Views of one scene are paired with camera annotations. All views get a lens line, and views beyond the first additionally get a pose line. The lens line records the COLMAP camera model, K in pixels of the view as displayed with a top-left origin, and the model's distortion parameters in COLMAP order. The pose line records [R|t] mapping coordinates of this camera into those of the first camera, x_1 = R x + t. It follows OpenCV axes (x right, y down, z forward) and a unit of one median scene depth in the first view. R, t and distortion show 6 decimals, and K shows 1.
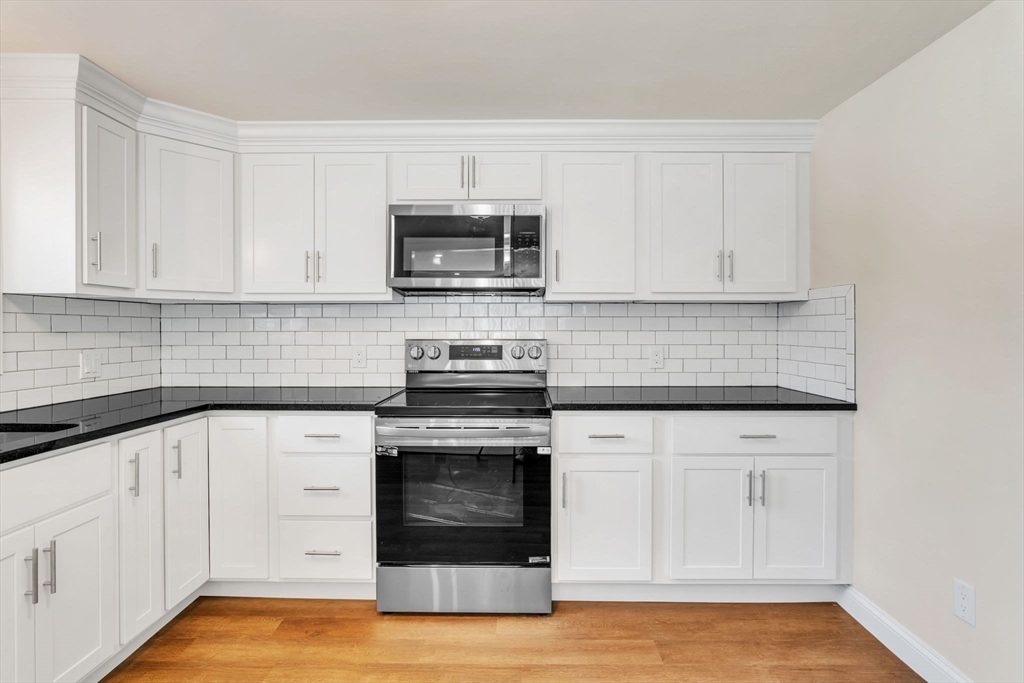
lens RADIAL K [[524.5, 0, 515.4], [0, 524.5, 332.4], [0, 0, 1]] dist [-0.017660, 0.007250]
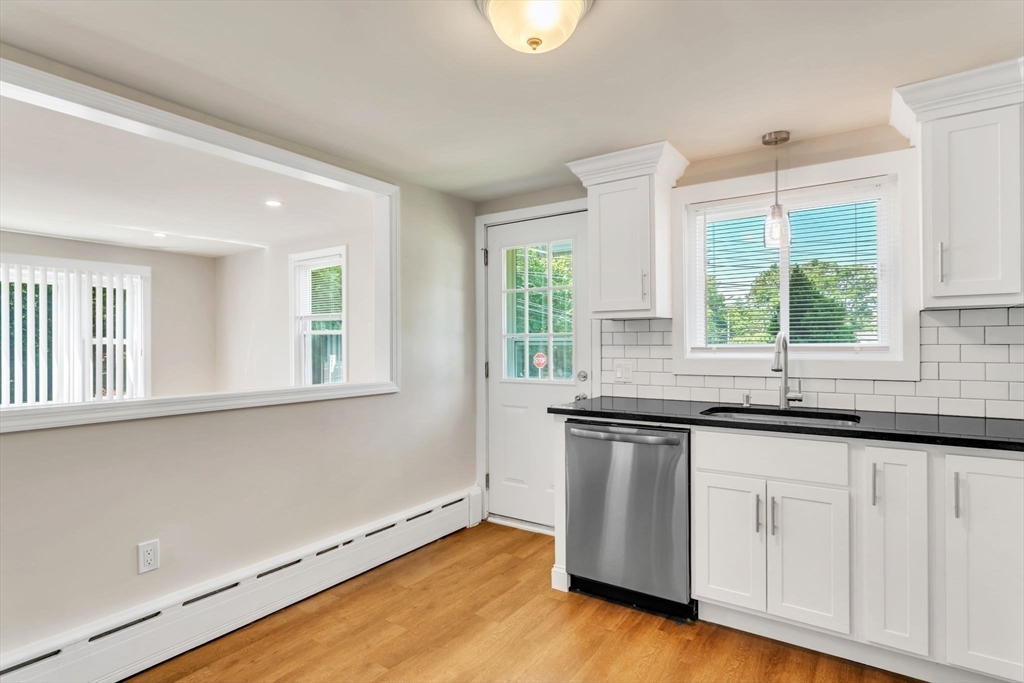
lens RADIAL K [[524.5, 0, 506.9], [0, 524.5, 343.5], [0, 0, 1]] dist [-0.017660, 0.007250]
pose [[-0.566081, 0.003139, -0.824344, 0.415678], [0.000532, 0.999994, 0.003443, -0.005907], [0.824350, 0.001510, -0.566079, 0.771987]]
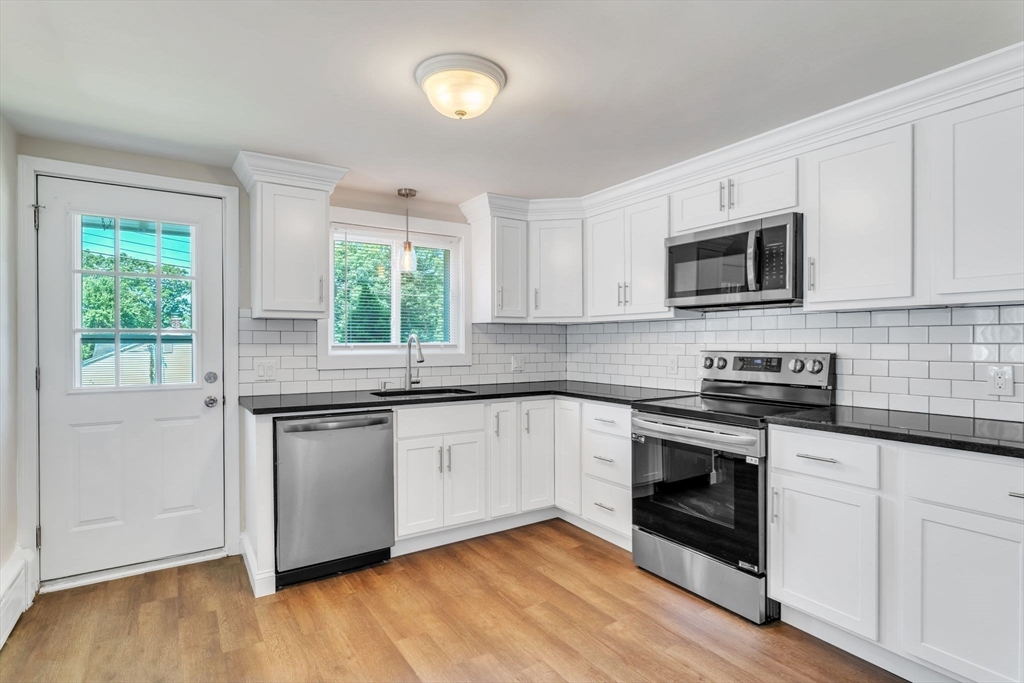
lens RADIAL K [[524.5, 0, 514.1], [0, 524.5, 345.1], [0, 0, 1]] dist [-0.017660, 0.007250]
pose [[0.550112, 0.004429, -0.835079, 0.621724], [-0.004145, 0.999988, 0.002573, 0.000095], [0.835081, 0.002046, 0.550123, 0.052045]]
